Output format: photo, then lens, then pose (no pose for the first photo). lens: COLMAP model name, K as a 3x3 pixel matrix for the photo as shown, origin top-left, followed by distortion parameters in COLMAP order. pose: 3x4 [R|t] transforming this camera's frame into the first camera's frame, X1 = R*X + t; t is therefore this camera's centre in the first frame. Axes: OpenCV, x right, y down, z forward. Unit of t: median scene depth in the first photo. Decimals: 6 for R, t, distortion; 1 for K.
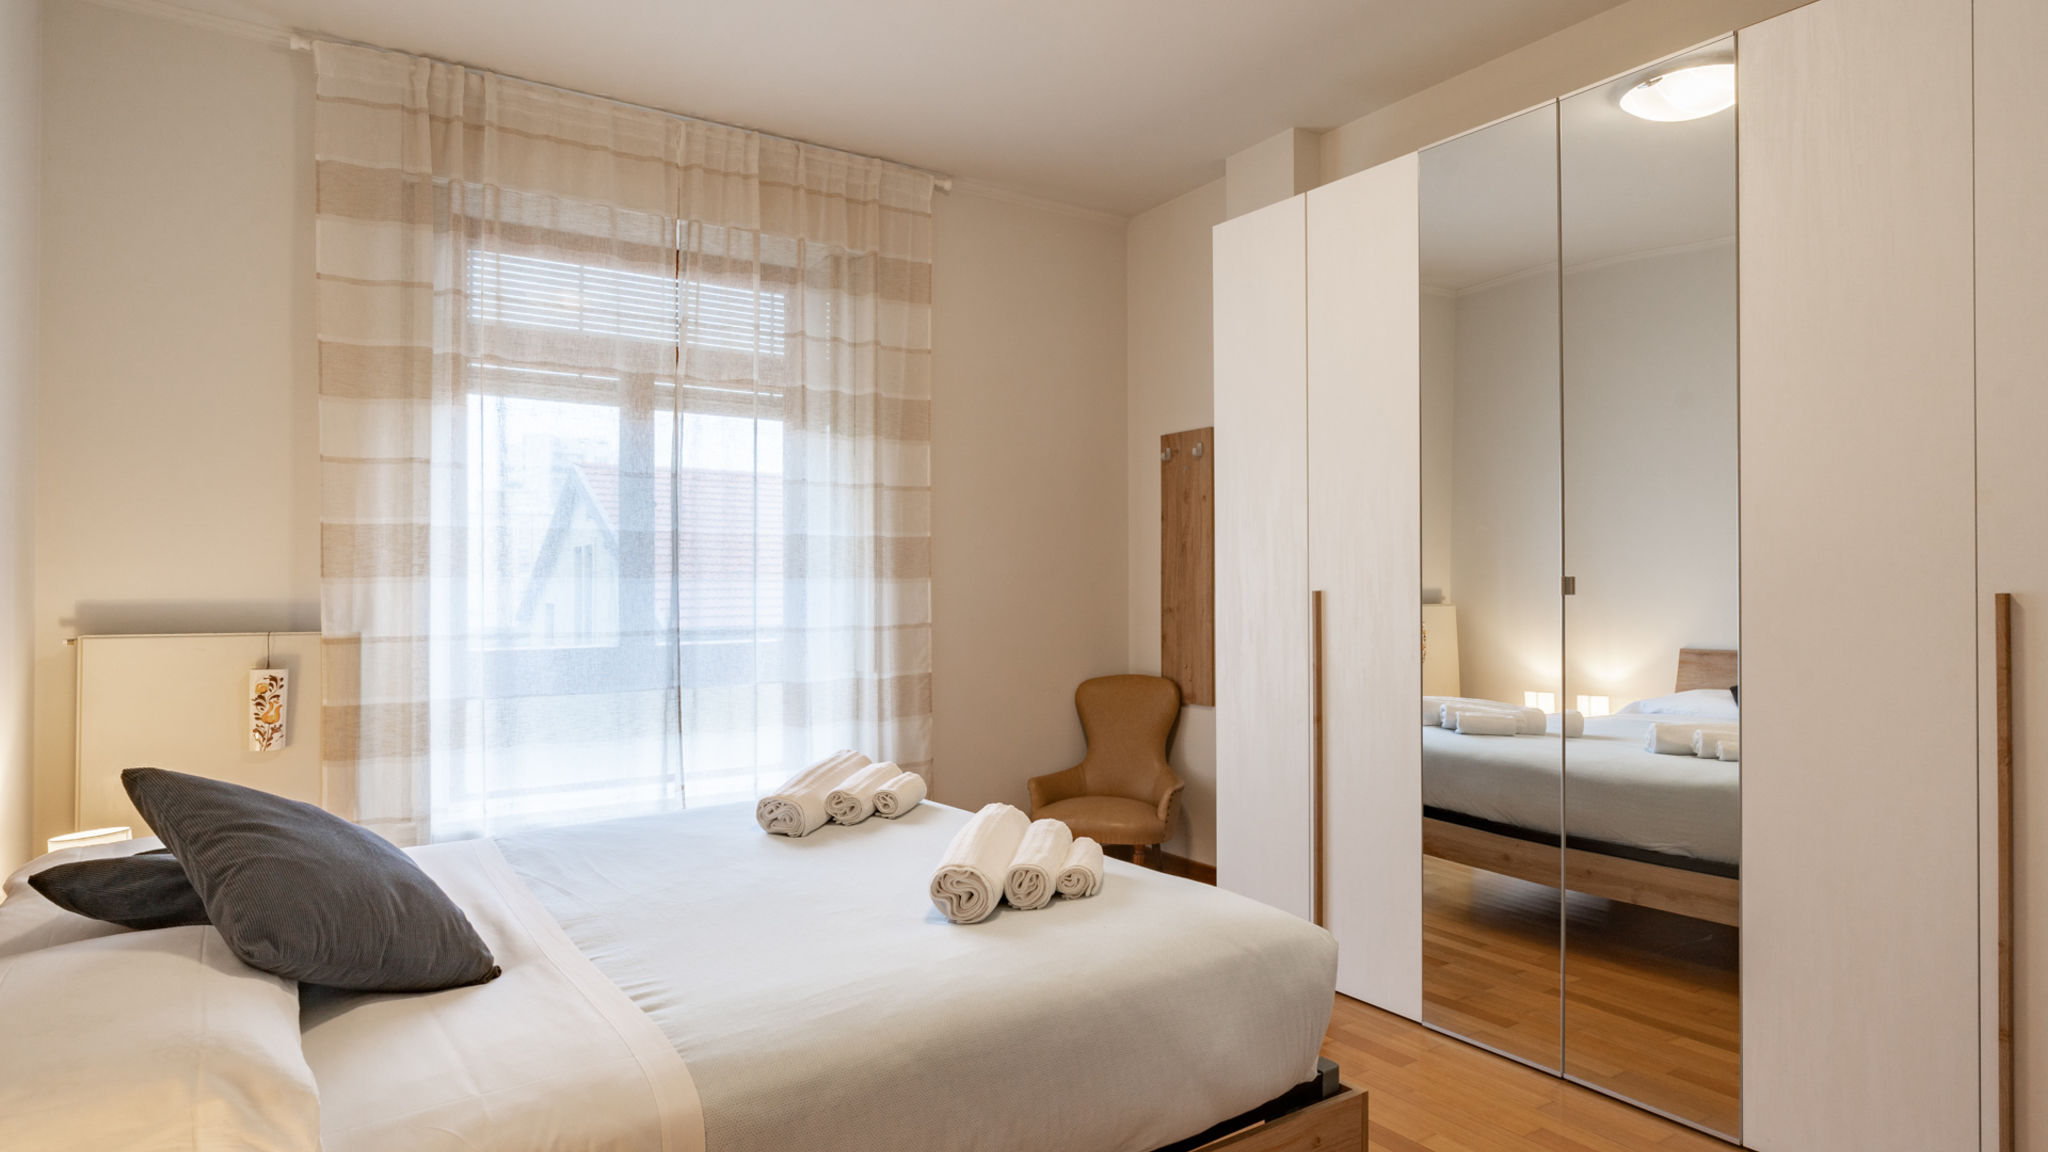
lens RADIAL K [[1125.2, 0, 1024.0], [0, 1125.2, 576.0], [0, 0, 1]] dist [0.000904, -0.000002]
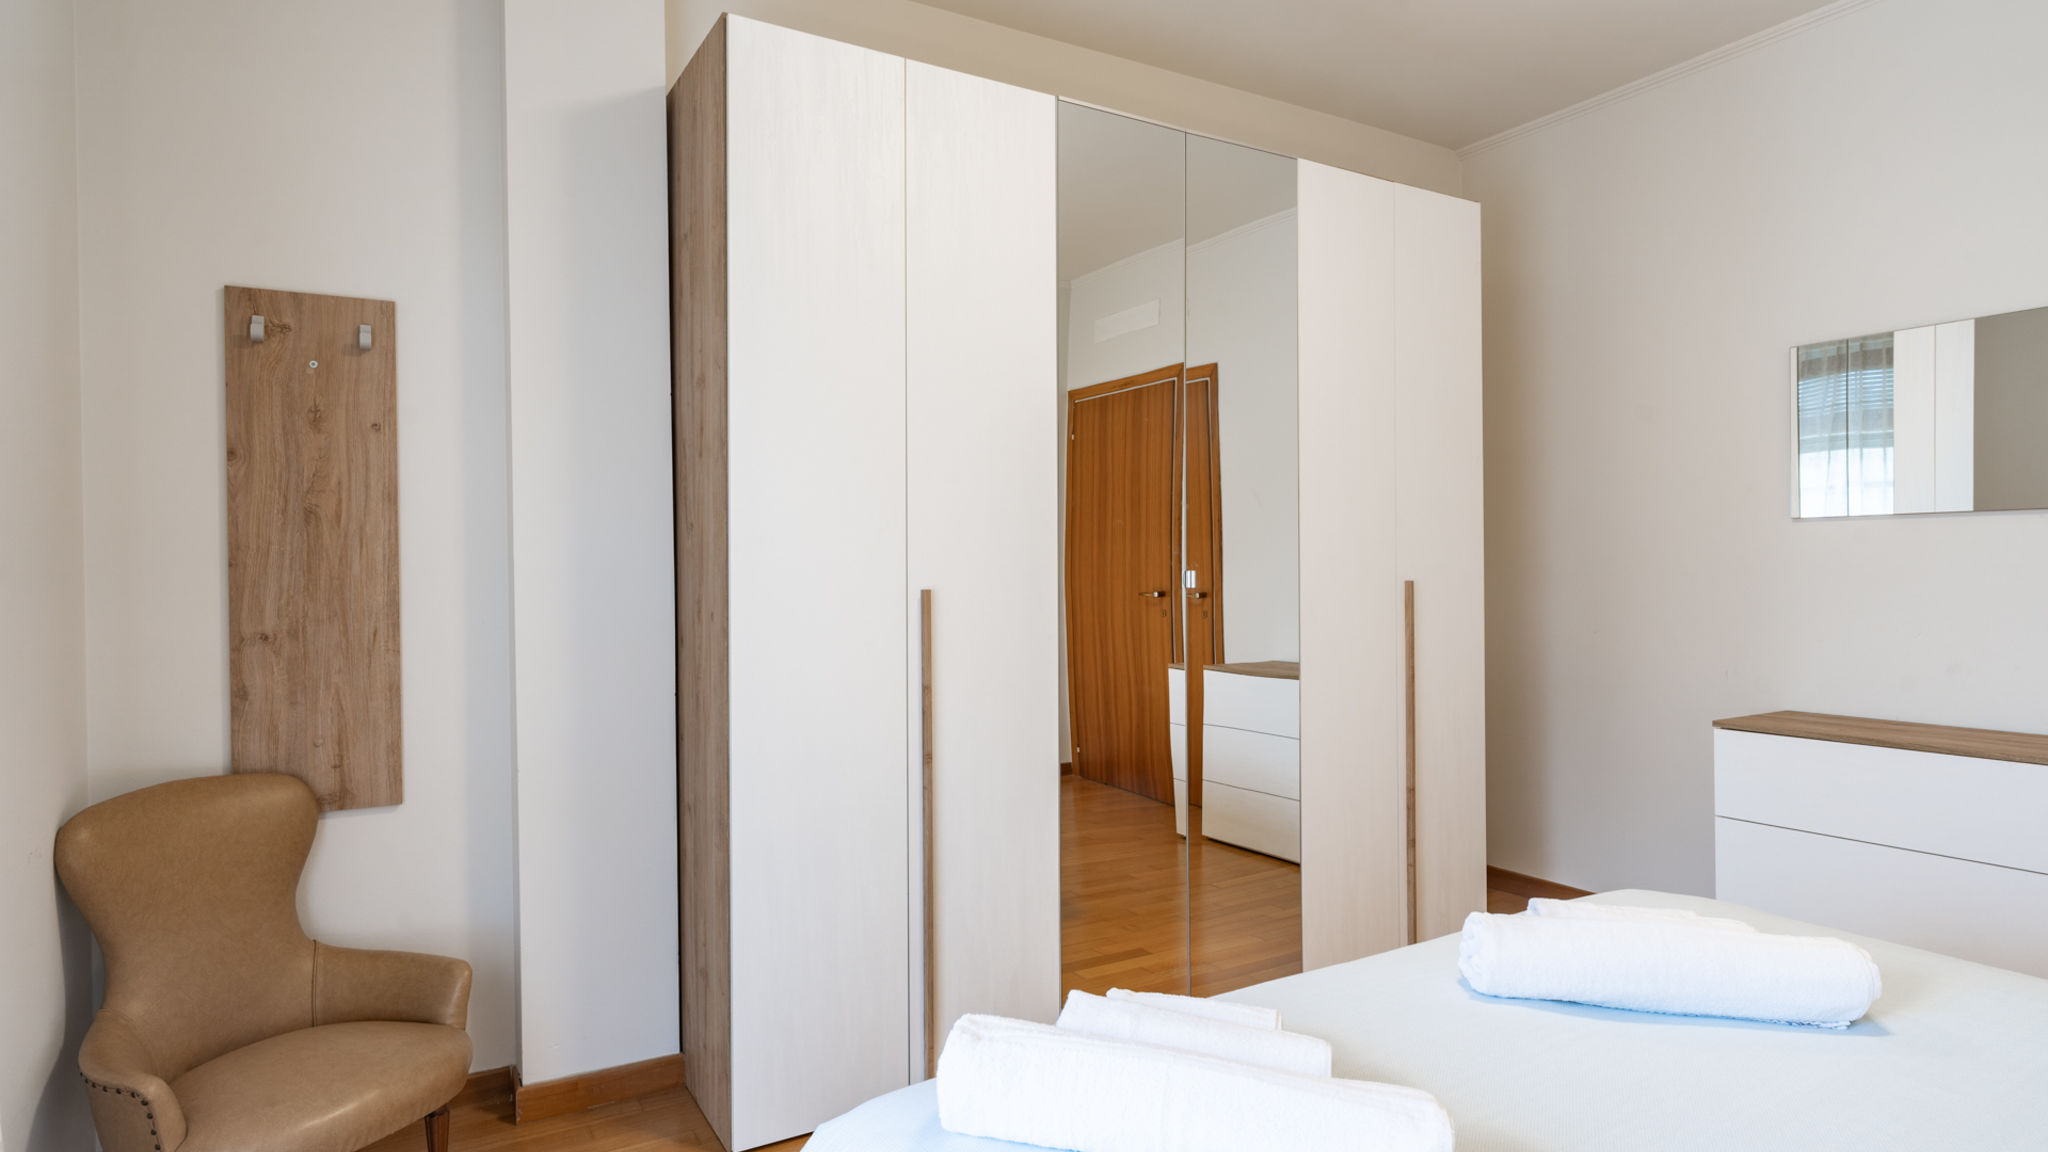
lens RADIAL K [[1125.2, 0, 1024.0], [0, 1125.2, 576.0], [0, 0, 1]] dist [0.000904, -0.000002]
pose [[0.034379, 0.009396, 0.999365, -0.370902], [0.004964, 0.999942, -0.009572, 0.009414], [-0.999397, 0.005290, 0.034330, 0.654543]]
